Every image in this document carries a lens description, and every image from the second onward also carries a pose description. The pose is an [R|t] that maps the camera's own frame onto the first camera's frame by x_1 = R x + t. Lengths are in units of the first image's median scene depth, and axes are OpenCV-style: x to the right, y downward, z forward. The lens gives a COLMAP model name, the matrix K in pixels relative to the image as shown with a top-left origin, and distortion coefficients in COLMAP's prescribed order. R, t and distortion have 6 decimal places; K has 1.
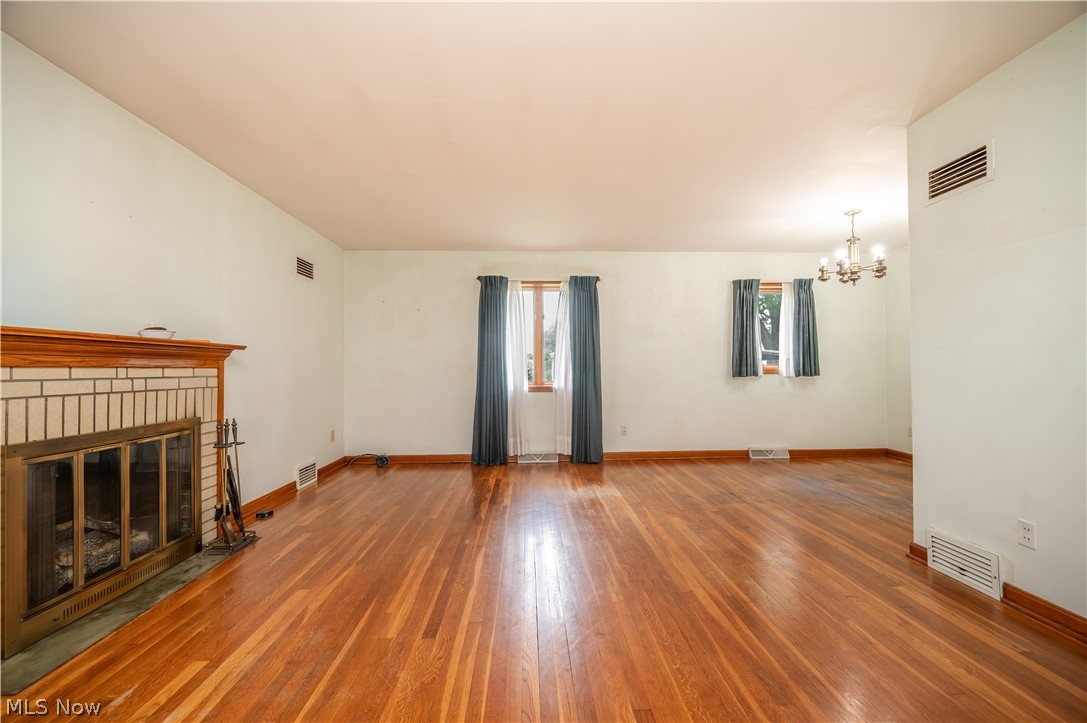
lens RADIAL K [[429.8, 0, 545.5], [0, 429.8, 360.6], [0, 0, 1]] dist [0.001201, -0.000616]
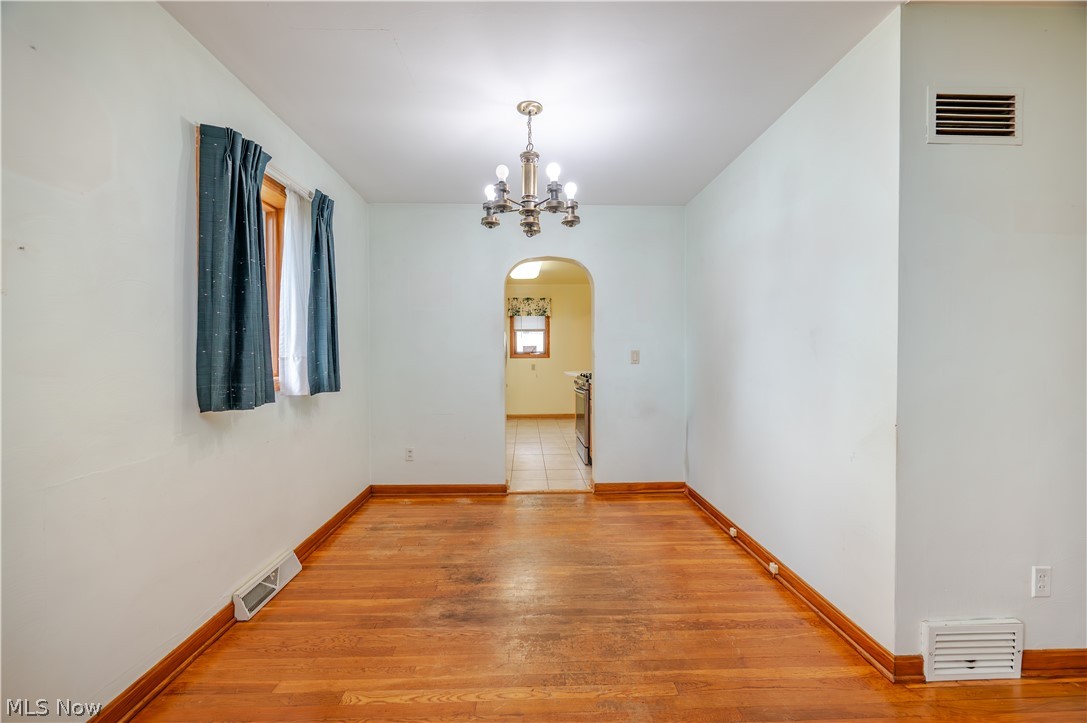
lens RADIAL K [[429.8, 0, 545.5], [0, 429.8, 360.6], [0, 0, 1]] dist [0.001201, -0.000616]
pose [[0.005423, -0.001111, 0.999985, 0.226616], [-0.015988, 0.999871, 0.001198, -0.012970], [-0.999857, -0.015995, 0.005405, 1.659242]]
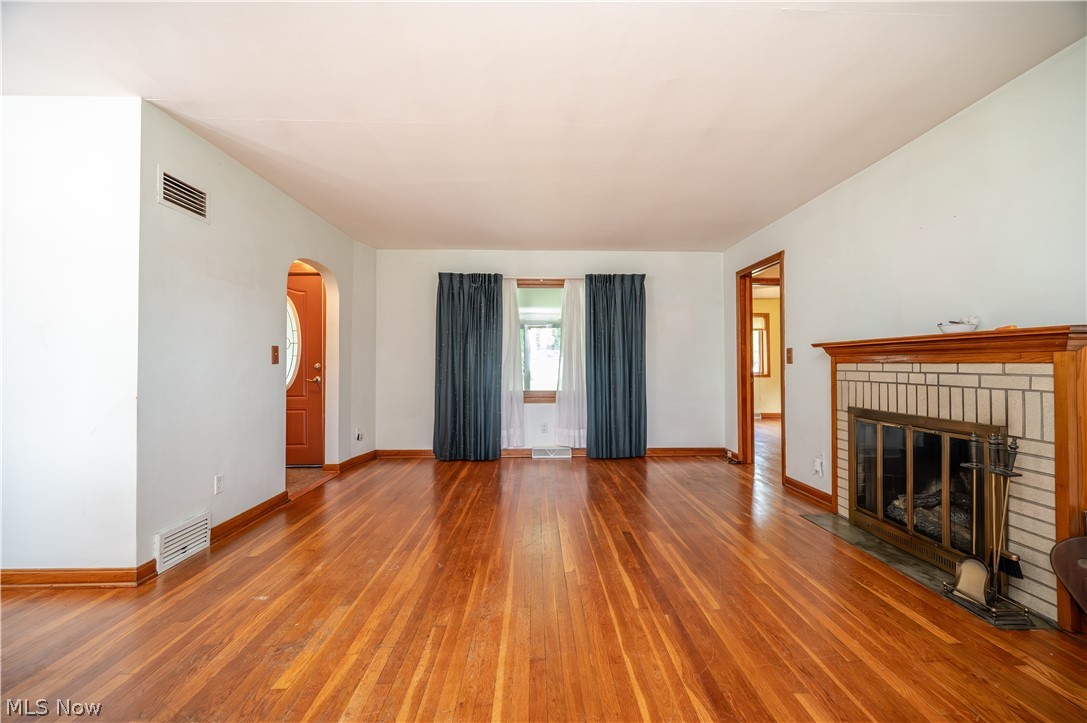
lens RADIAL K [[433.8, 0, 549.8], [0, 433.8, 363.2], [0, 0, 1]] dist [0.000969, 0.000099]
pose [[-0.999927, 0.007430, 0.009548, -0.002832], [0.007222, 0.999739, -0.021667, 0.032596], [-0.009706, -0.021596, -0.999720, 2.055757]]
